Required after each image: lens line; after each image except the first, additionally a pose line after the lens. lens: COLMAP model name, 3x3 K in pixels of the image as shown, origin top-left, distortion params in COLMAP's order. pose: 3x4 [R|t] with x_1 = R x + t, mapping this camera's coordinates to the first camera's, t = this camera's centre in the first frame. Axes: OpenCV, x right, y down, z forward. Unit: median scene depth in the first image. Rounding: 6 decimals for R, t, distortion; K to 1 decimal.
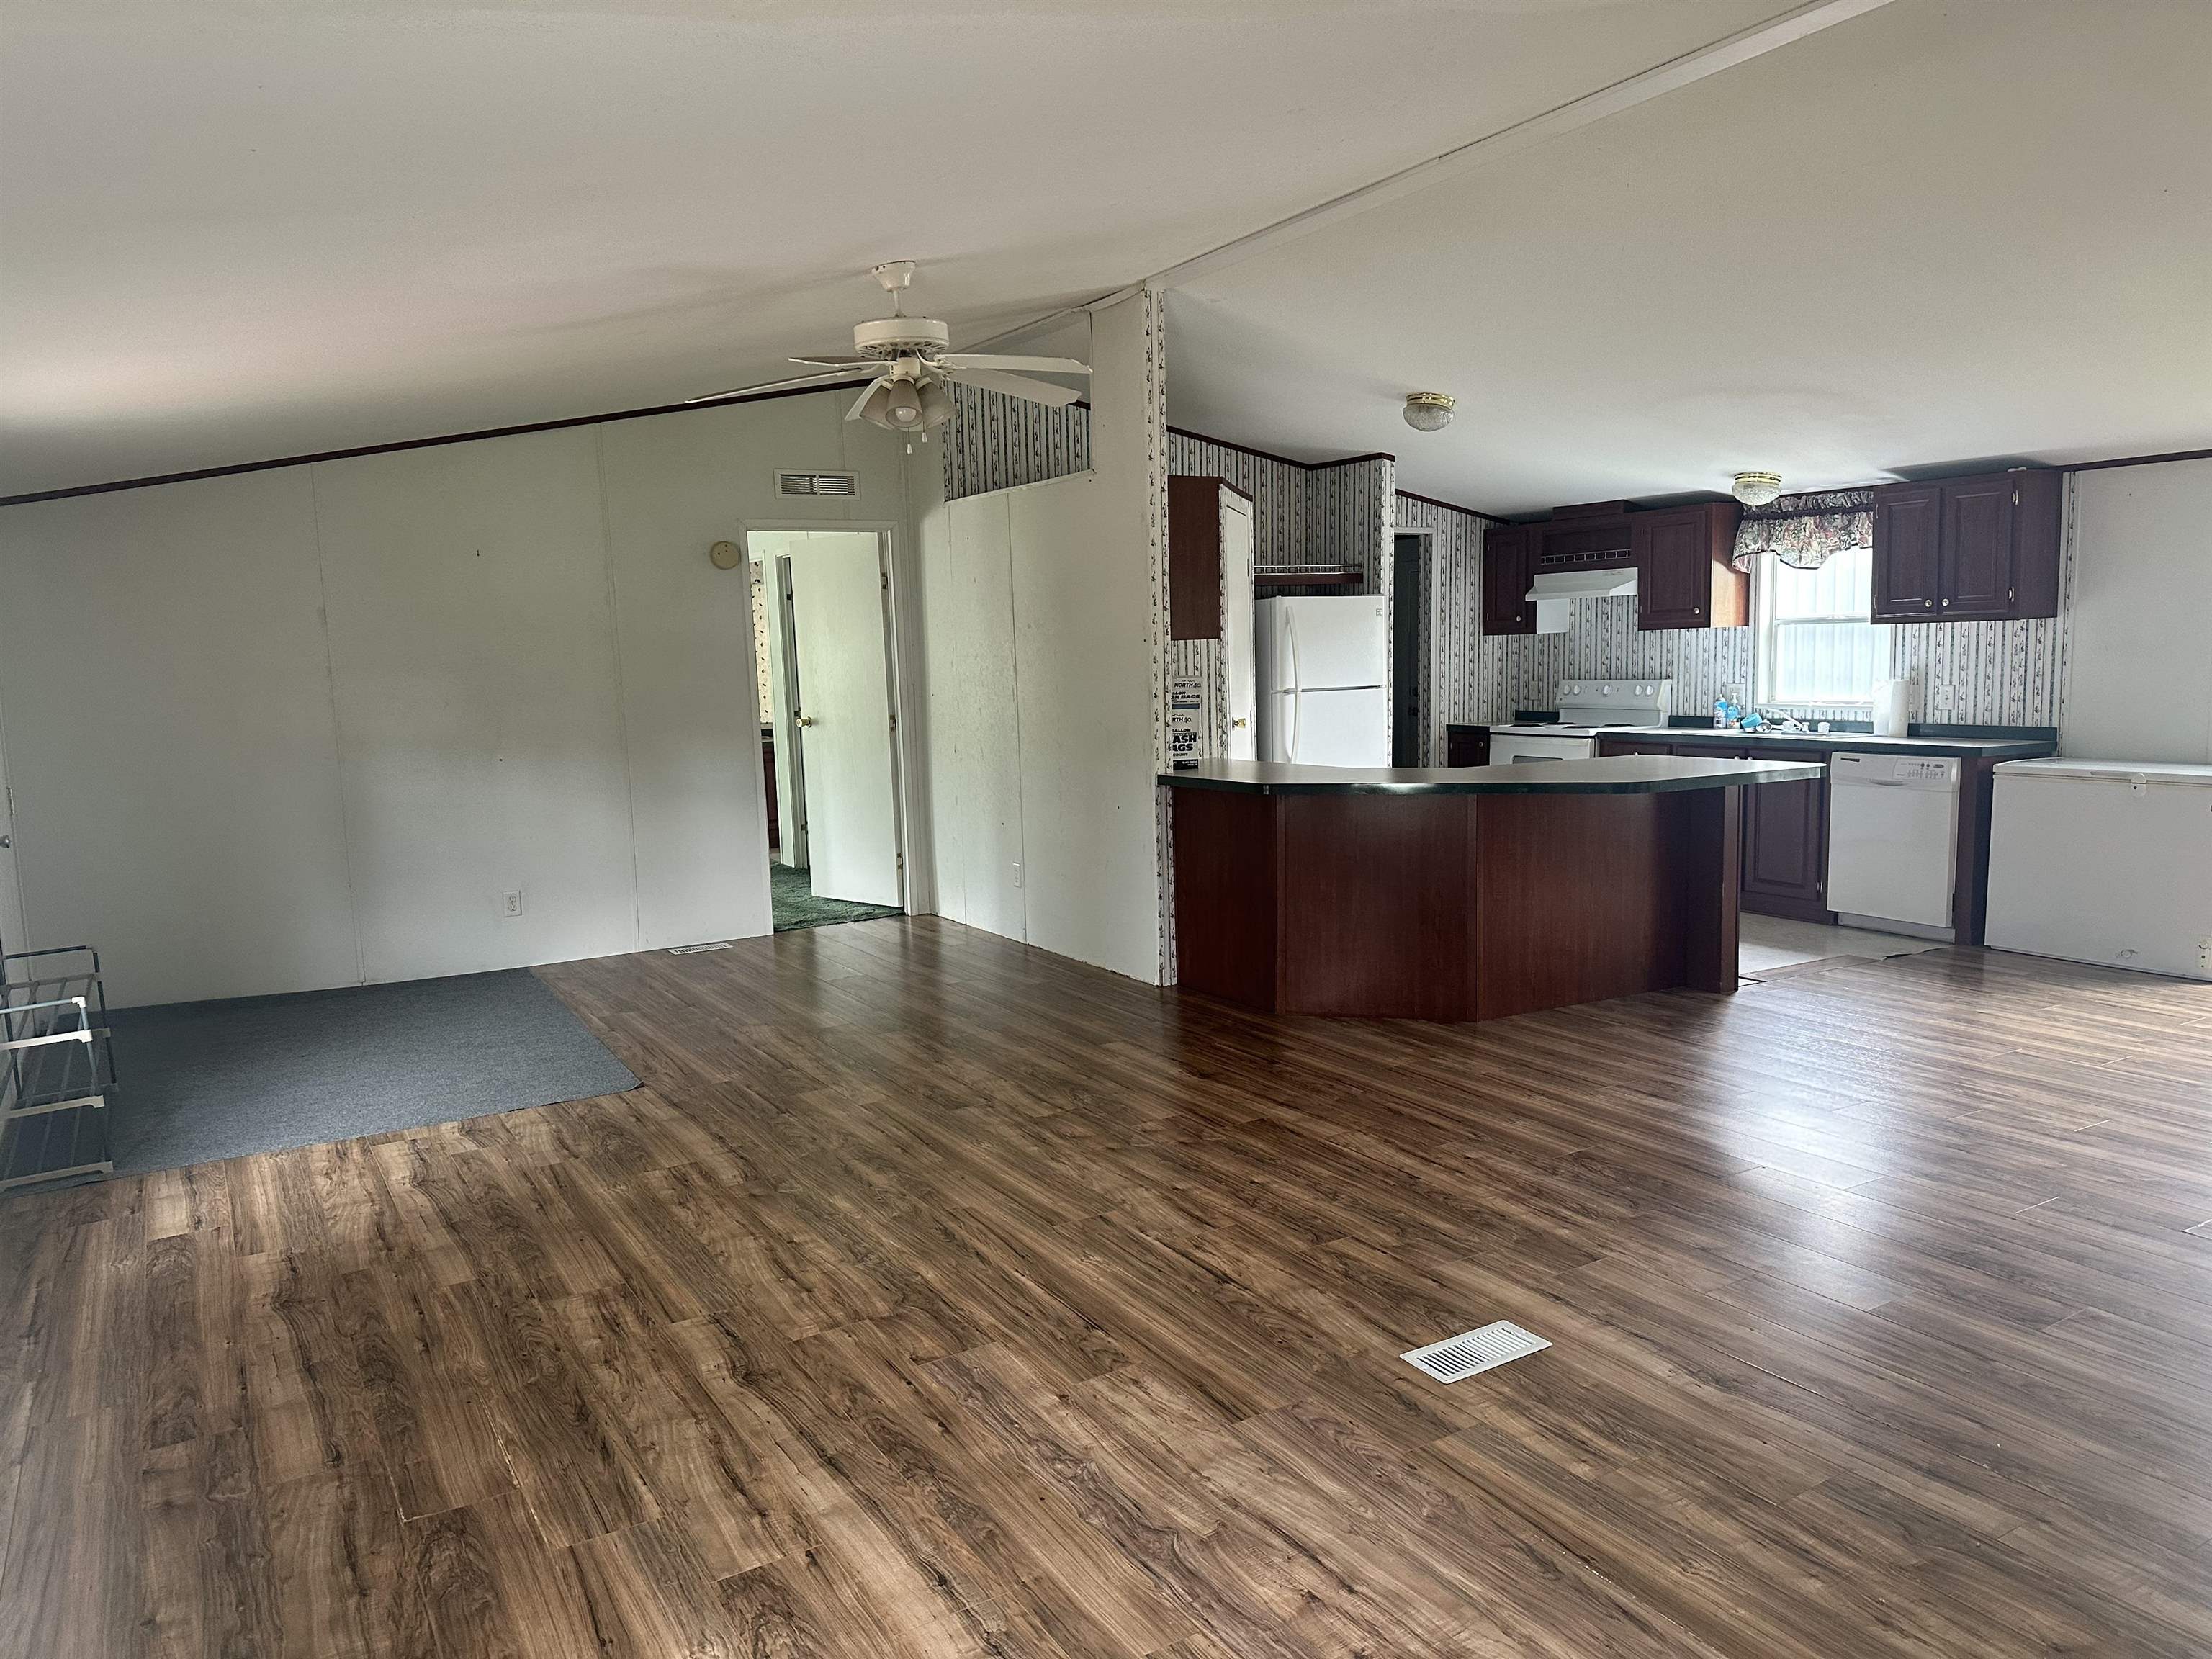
lens RADIAL K [[1525.3, 0, 1102.3], [0, 1525.3, 800.7], [0, 0, 1]] dist [0.137500, -0.190643]
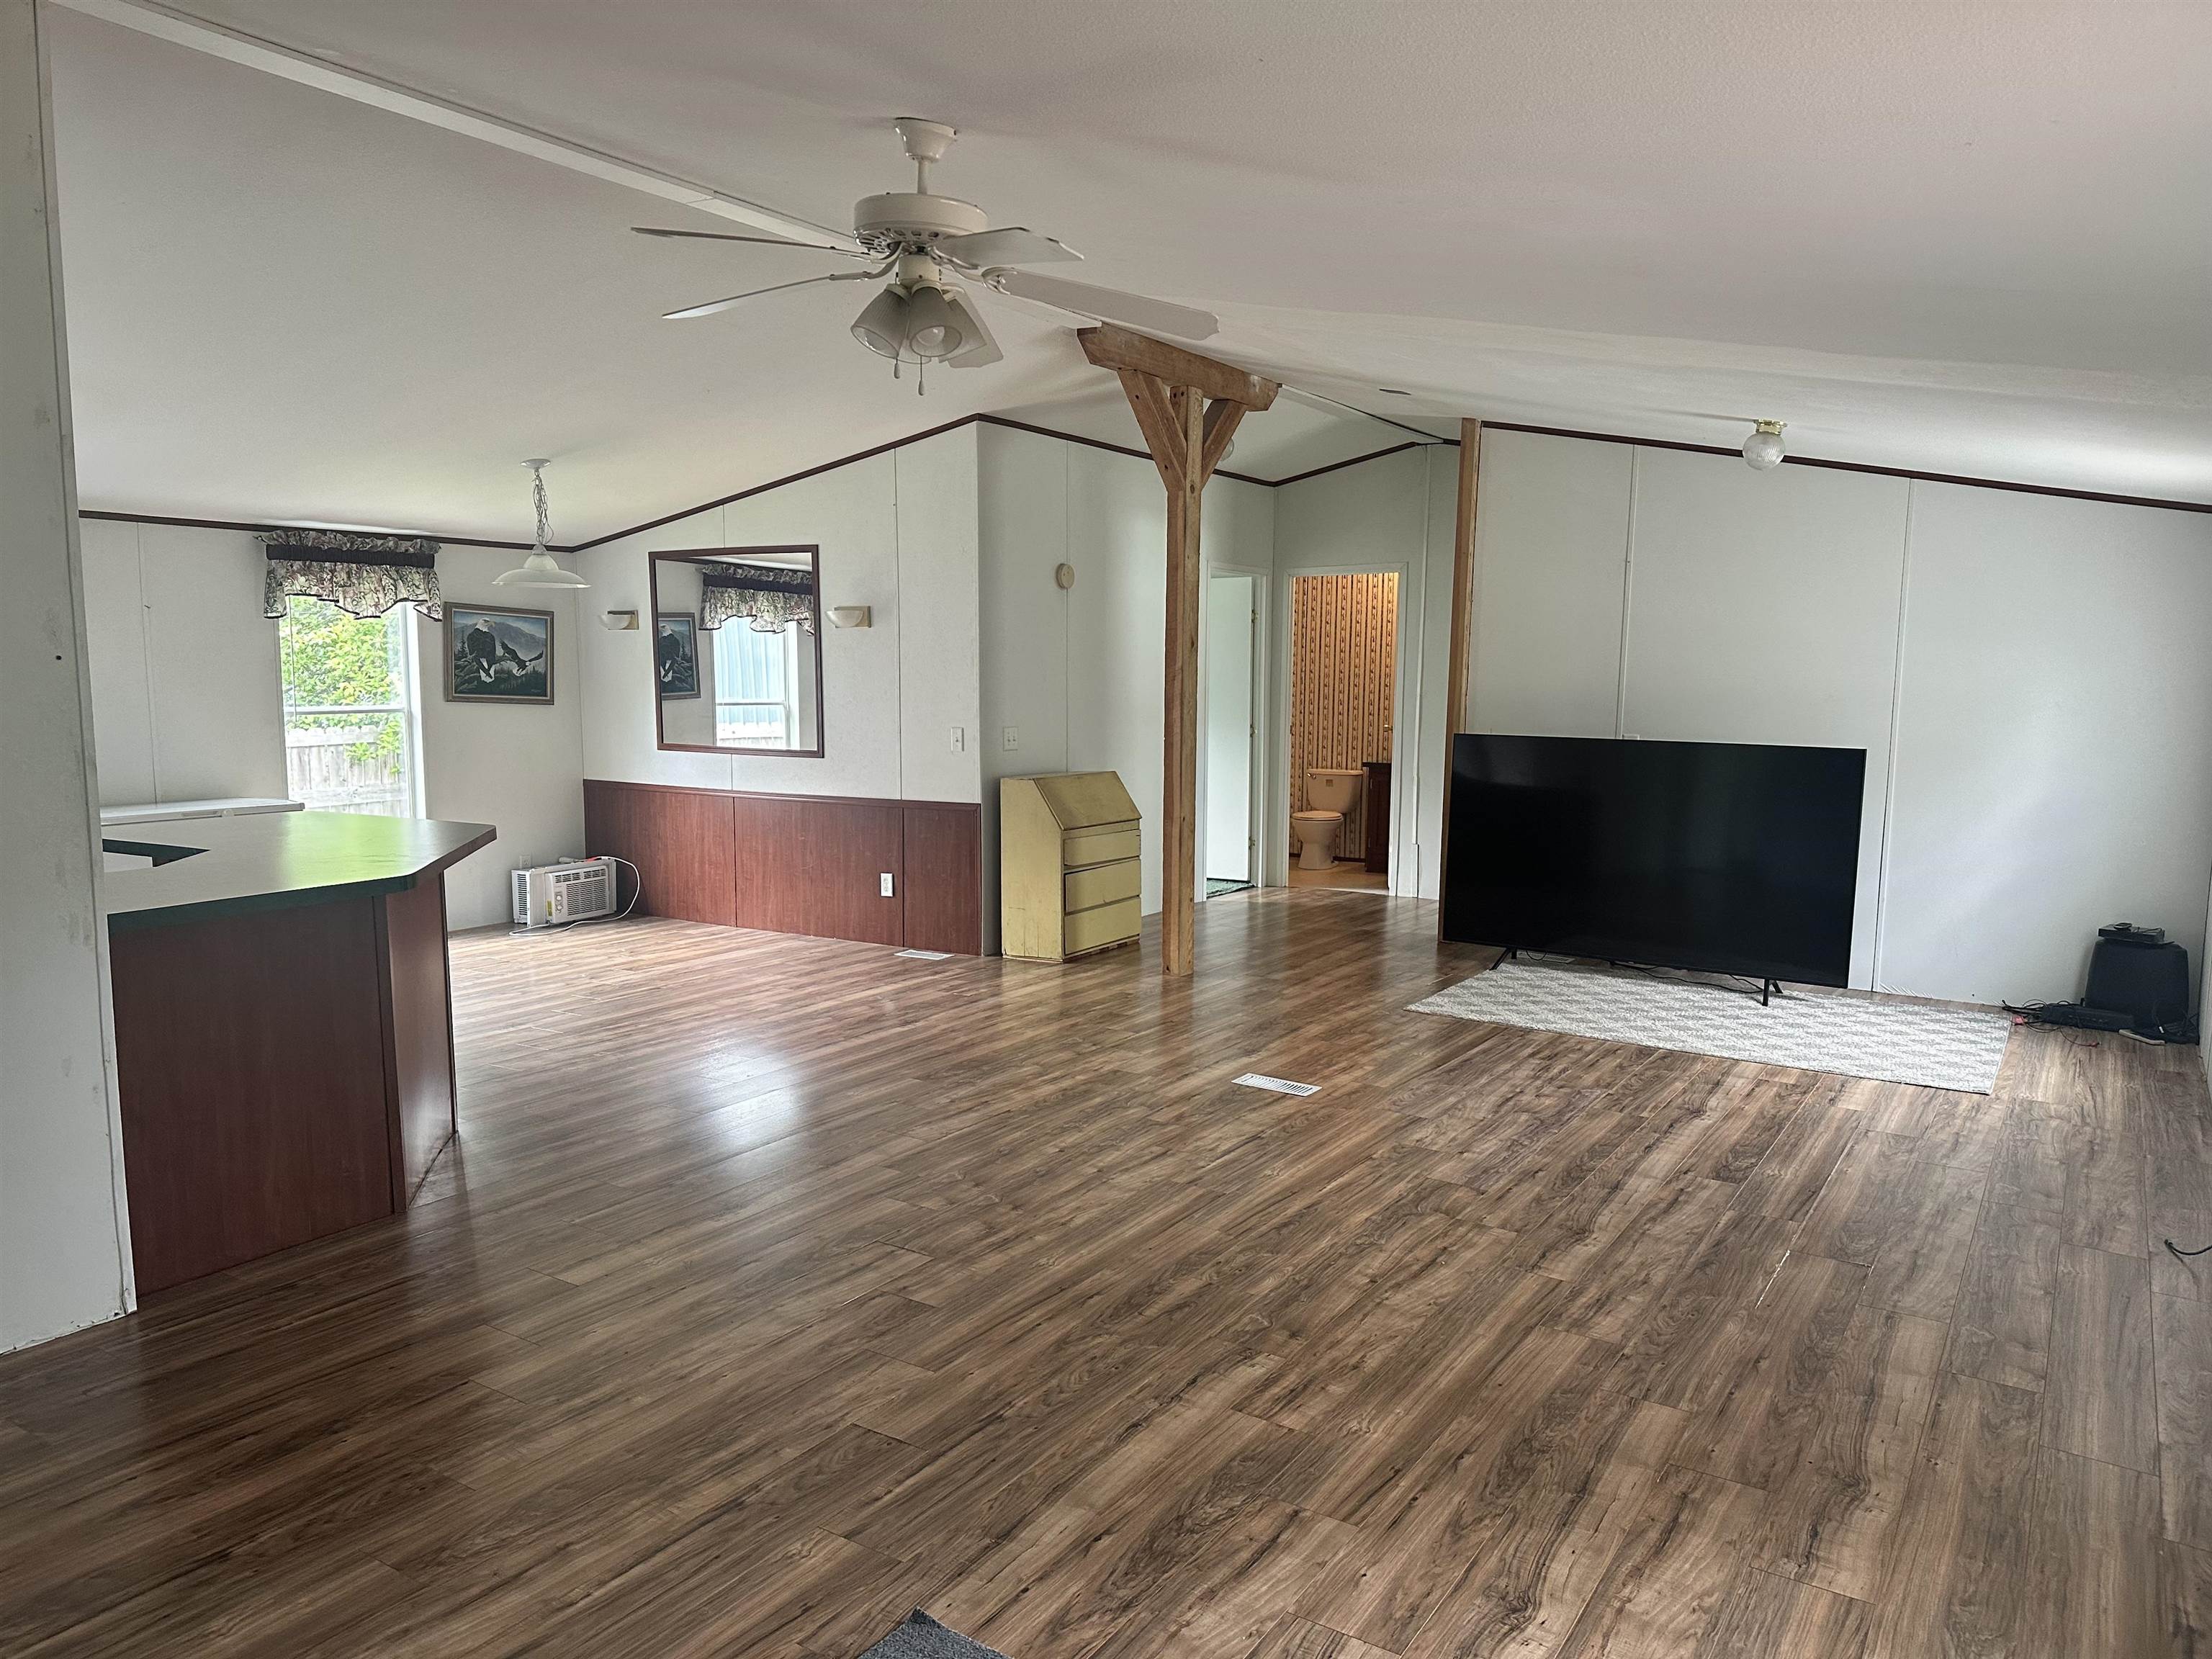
lens RADIAL K [[1525.3, 0, 1102.3], [0, 1525.3, 800.7], [0, 0, 1]] dist [0.137500, -0.190643]
pose [[-0.432956, -0.051033, 0.899969, -0.942376], [0.100631, 0.989419, 0.104516, -0.124020], [-0.895780, 0.135816, -0.423239, 1.459174]]
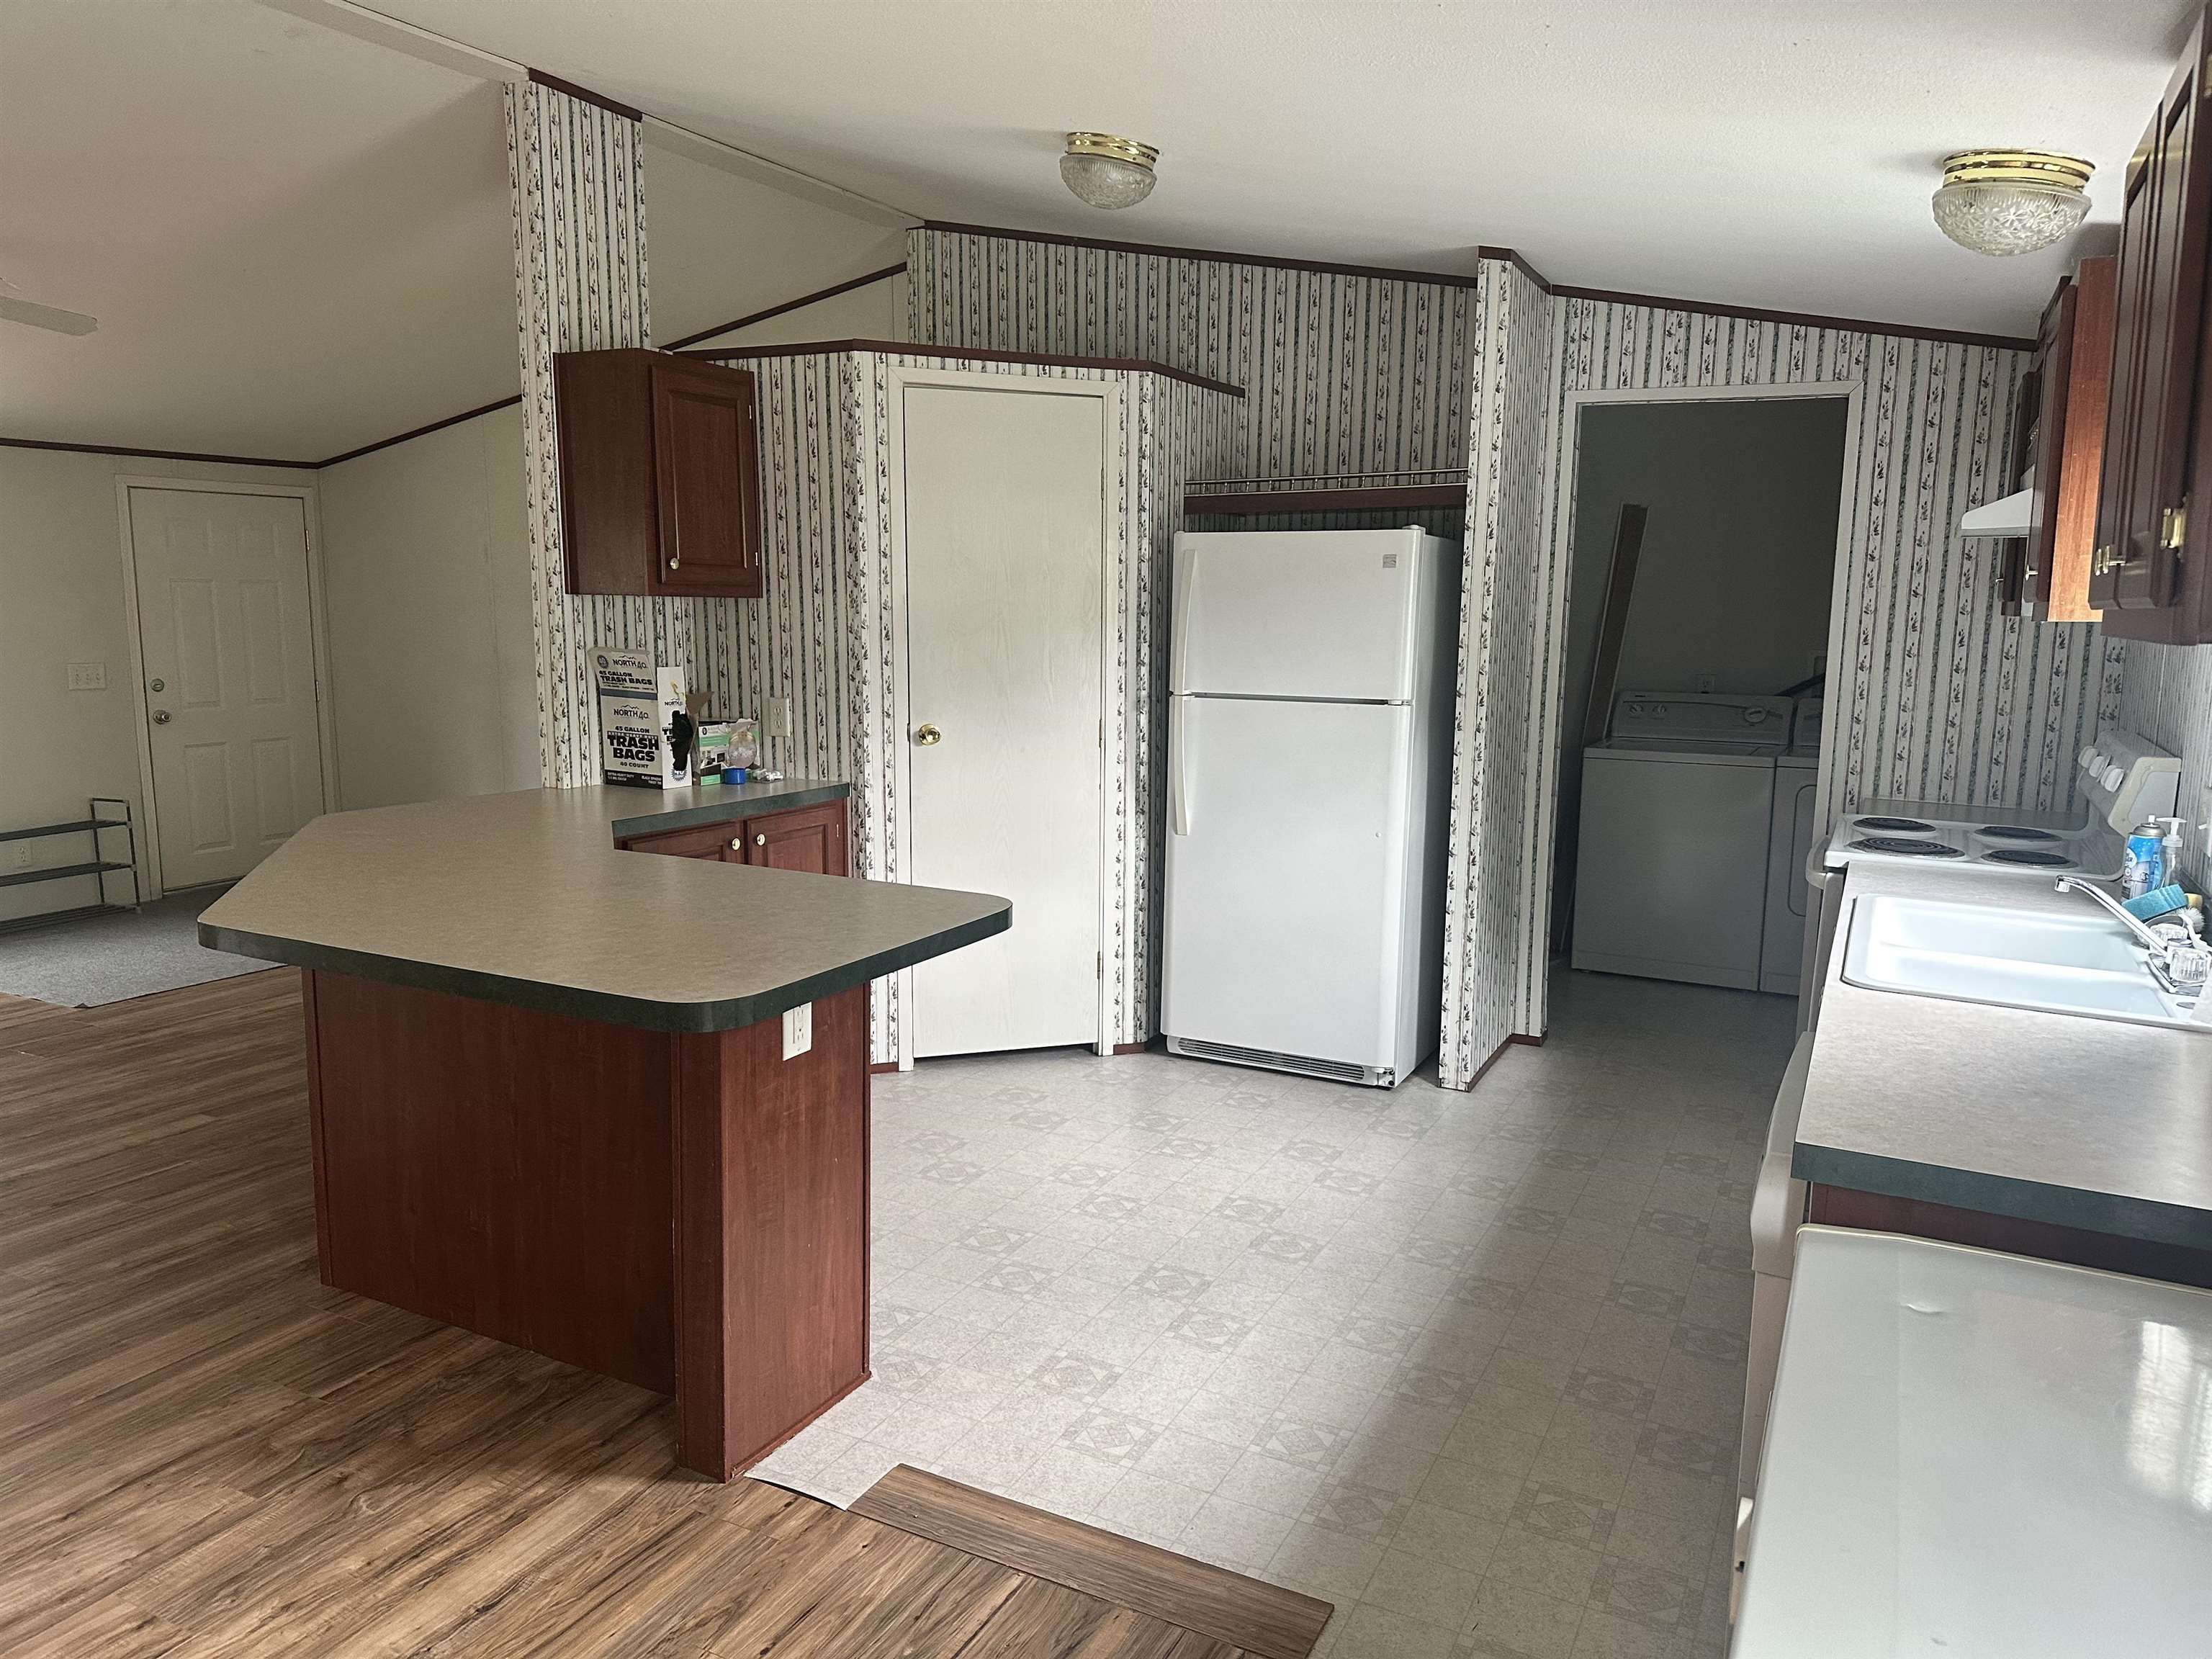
lens RADIAL K [[1534.0, 0, 1106.0], [0, 1534.0, 829.5], [0, 0, 1]] dist [0.021024, 0.000700]
pose [[0.529234, 0.155828, -0.834044, 1.210405], [-0.109299, 0.987321, 0.115111, -0.170463], [0.841406, 0.030240, 0.539556, 1.329540]]
